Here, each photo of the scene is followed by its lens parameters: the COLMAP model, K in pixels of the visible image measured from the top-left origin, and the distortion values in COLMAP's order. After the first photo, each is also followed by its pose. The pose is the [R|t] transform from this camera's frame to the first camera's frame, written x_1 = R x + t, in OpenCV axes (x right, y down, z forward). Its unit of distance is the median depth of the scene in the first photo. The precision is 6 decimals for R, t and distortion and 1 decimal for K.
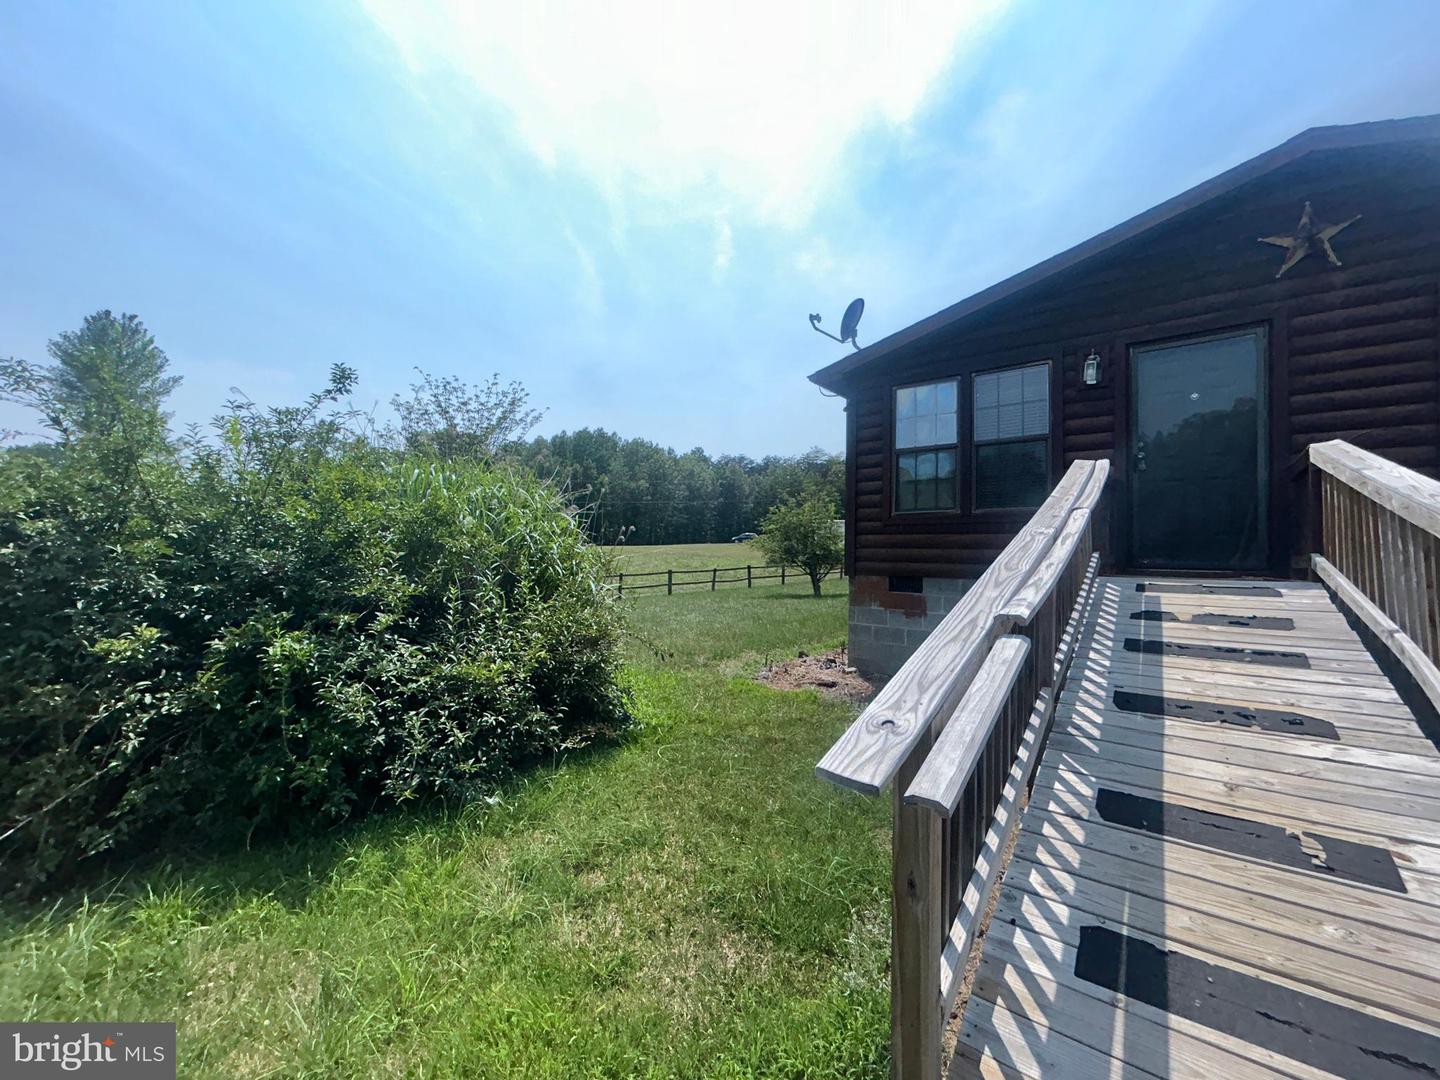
lens RADIAL K [[585.9, 0, 716.3], [0, 585.9, 539.3], [0, 0, 1]] dist [-0.004048, 0.003678]
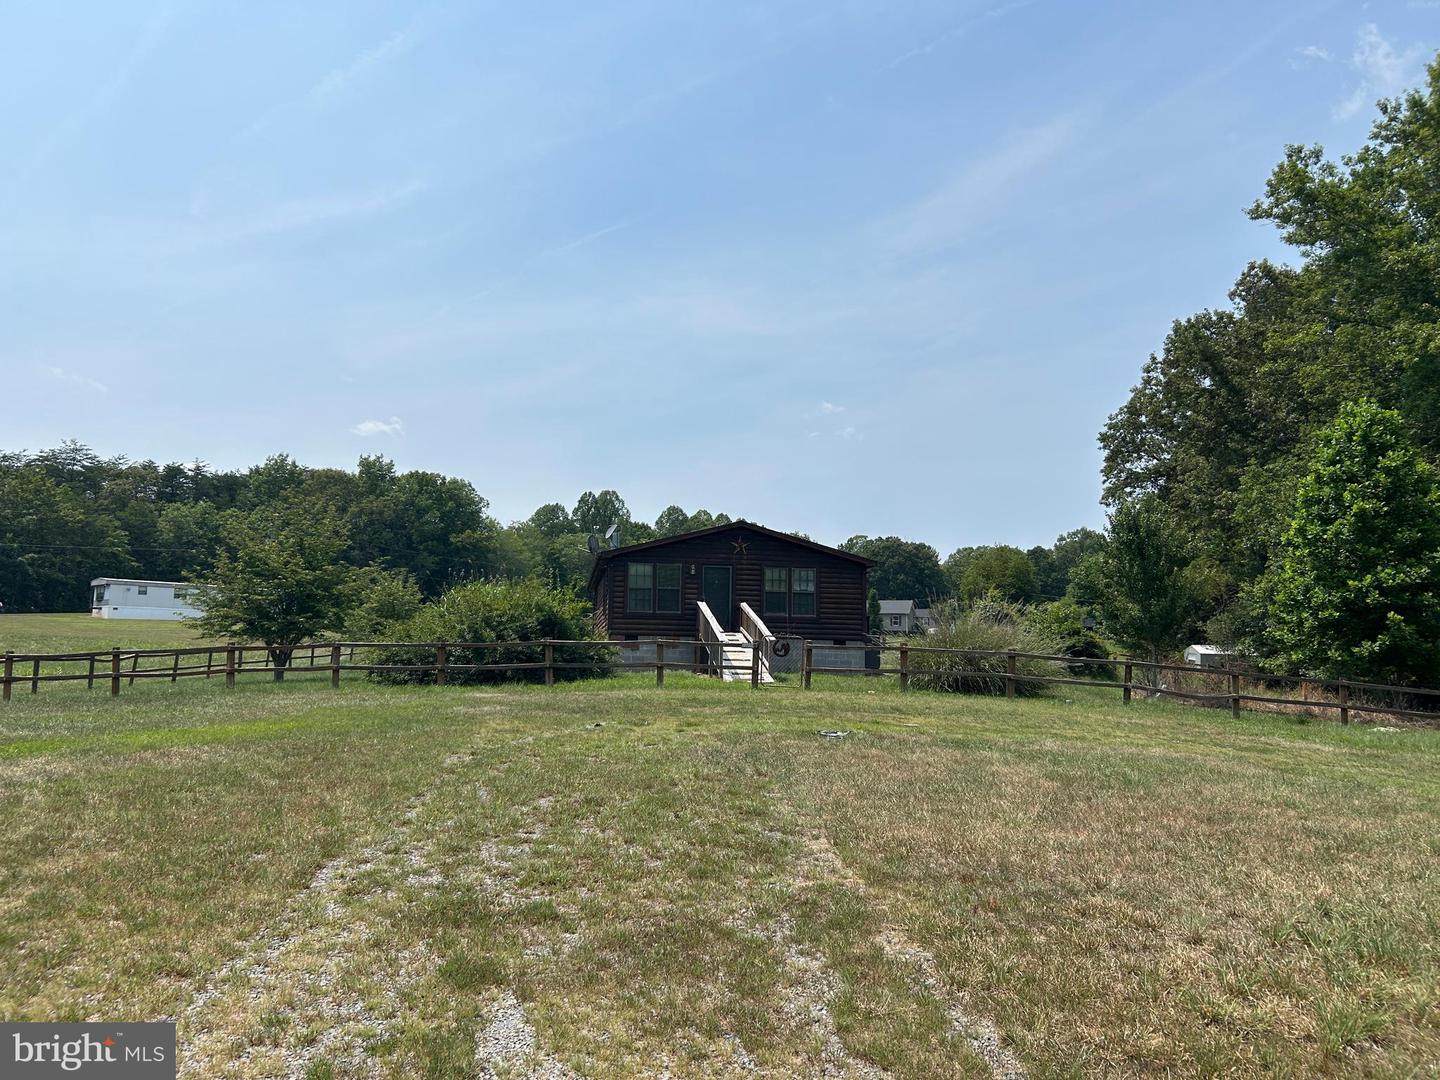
lens RADIAL K [[1074.3, 0, 720.0], [0, 1074.3, 540.0], [0, 0, 1]] dist [0.122486, -0.192036]
pose [[0.688996, 0.075883, 0.720782, -3.415259], [-0.024582, 0.996378, -0.081401, 0.022555], [-0.724348, 0.038367, 0.688366, -3.079902]]
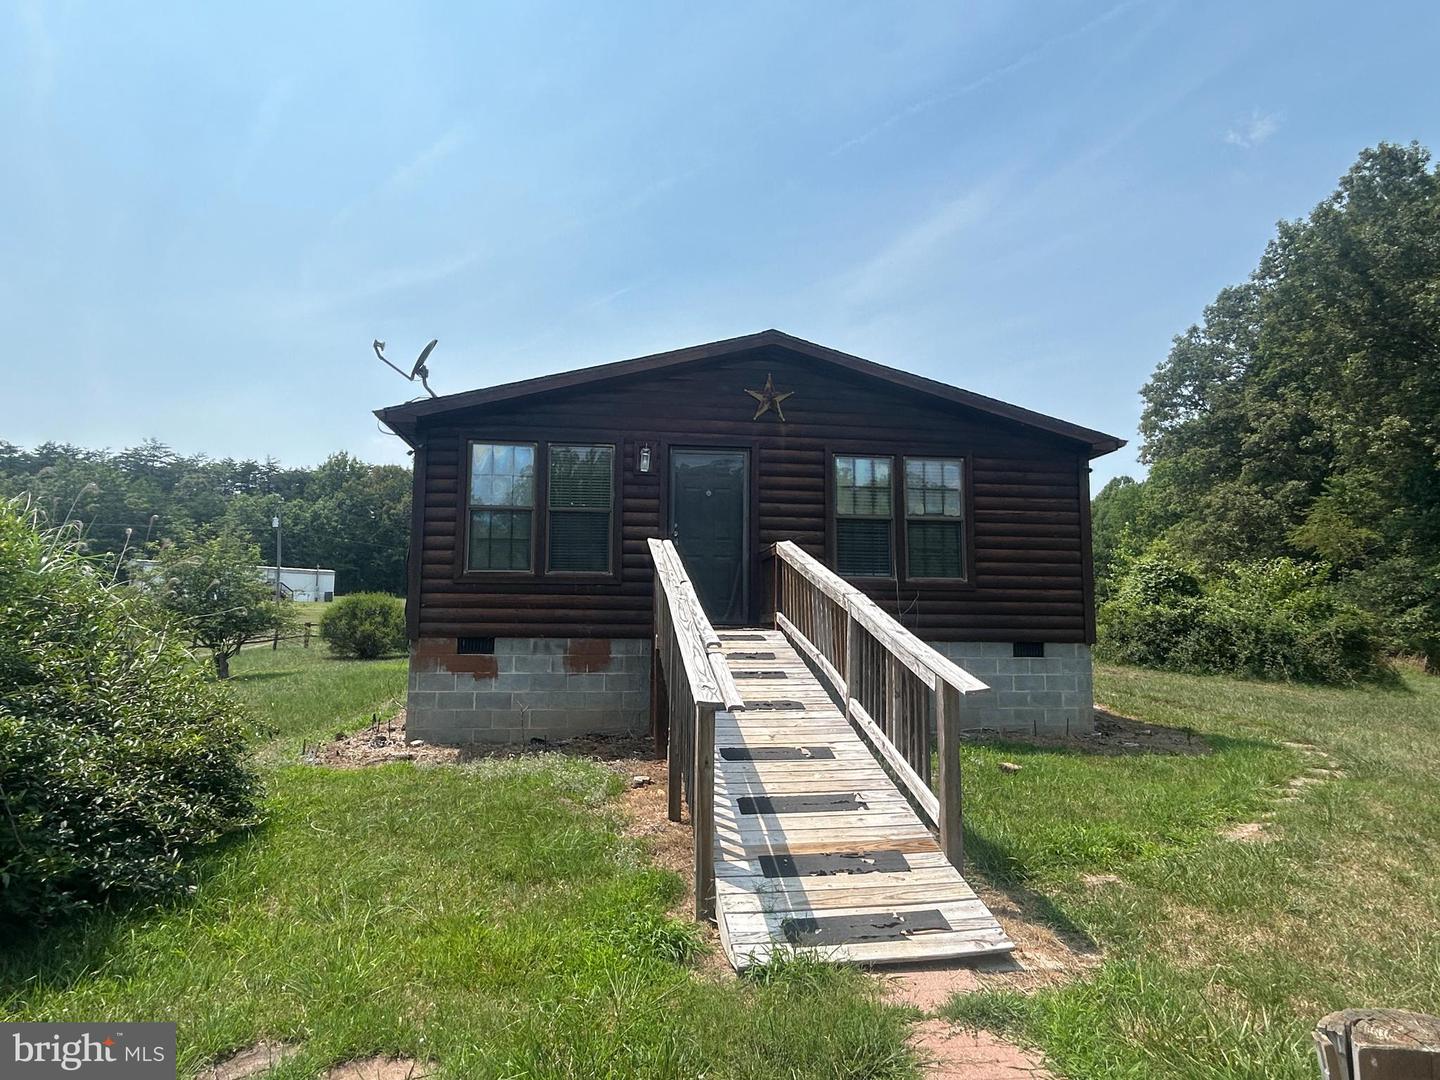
lens RADIAL K [[823.3, 0, 722.9], [0, 823.3, 533.0], [0, 0, 1]] dist [-0.003343, -0.002194]
pose [[0.699060, 0.068555, 0.711769, -0.430696], [-0.013950, 0.996512, -0.082279, -0.002188], [-0.714926, 0.047589, 0.697578, -0.283420]]
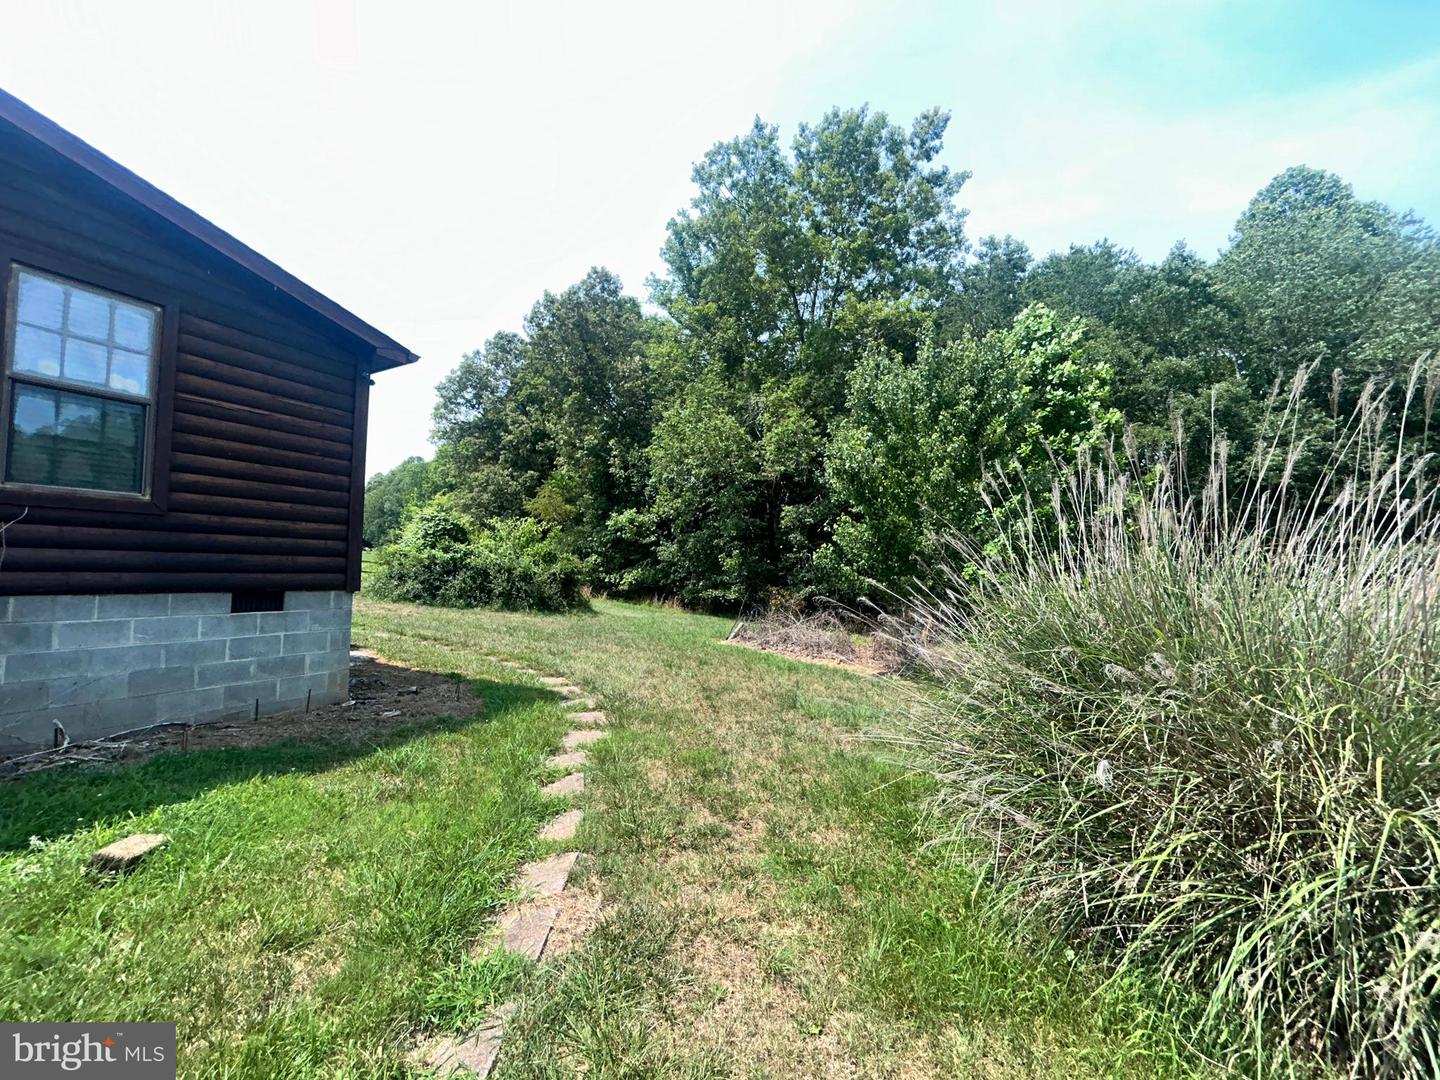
lens RADIAL K [[585.9, 0, 716.3], [0, 585.9, 539.3], [0, 0, 1]] dist [-0.004048, 0.003678]
pose [[-0.161878, 0.035029, 0.986189, 0.260001], [-0.042228, 0.998208, -0.042387, 0.003693], [-0.985907, -0.048507, -0.160109, -0.070123]]
